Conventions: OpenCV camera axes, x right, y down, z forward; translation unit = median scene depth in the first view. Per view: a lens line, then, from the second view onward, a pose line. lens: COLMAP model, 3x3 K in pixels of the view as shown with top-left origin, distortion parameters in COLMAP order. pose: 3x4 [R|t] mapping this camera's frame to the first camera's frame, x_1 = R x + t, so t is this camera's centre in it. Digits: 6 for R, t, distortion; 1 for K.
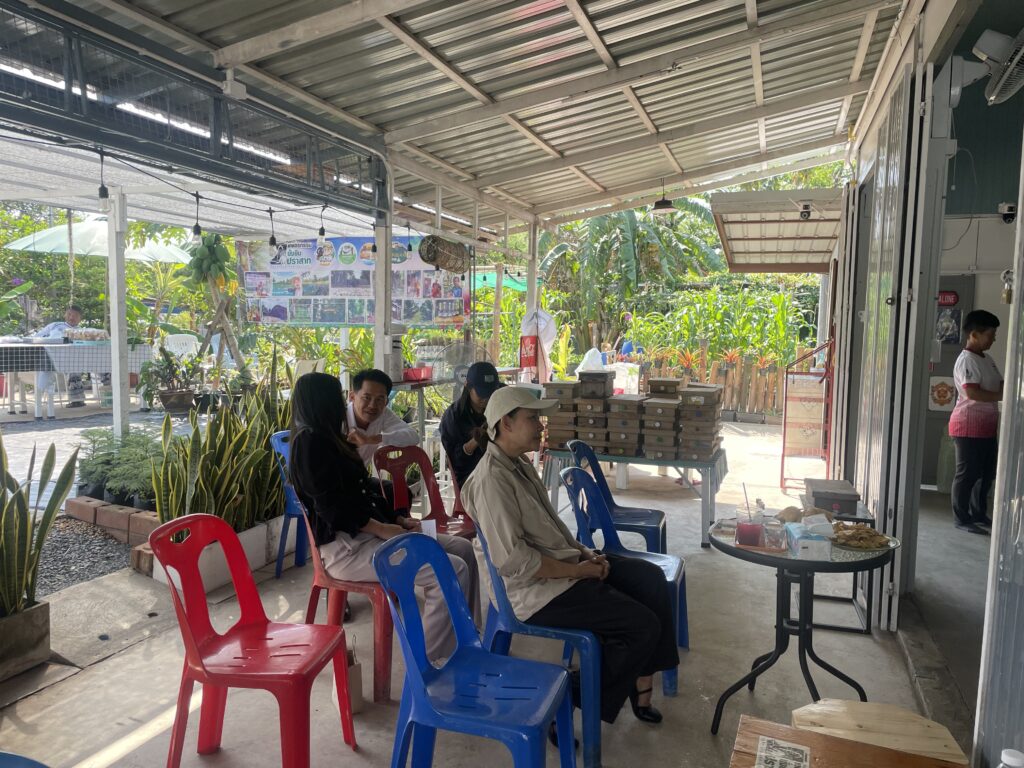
lens RADIAL K [[785.4, 0, 512.0], [0, 785.4, 384.0], [0, 0, 1]] dist [0.002682, -0.000344]
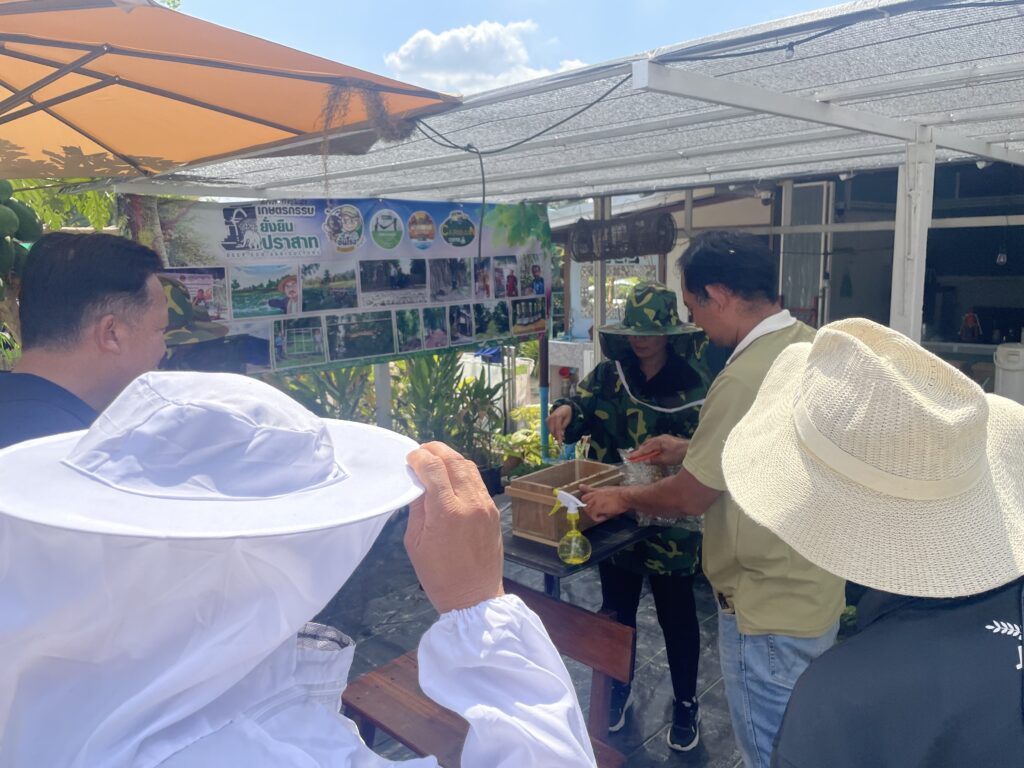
lens RADIAL K [[785.4, 0, 512.0], [0, 785.4, 384.0], [0, 0, 1]] dist [0.002682, -0.000344]
pose [[0.430586, -0.177098, 0.885004, -0.679678], [0.108274, 0.983614, 0.144152, -0.128415], [-0.896031, 0.033754, 0.442706, 0.676876]]
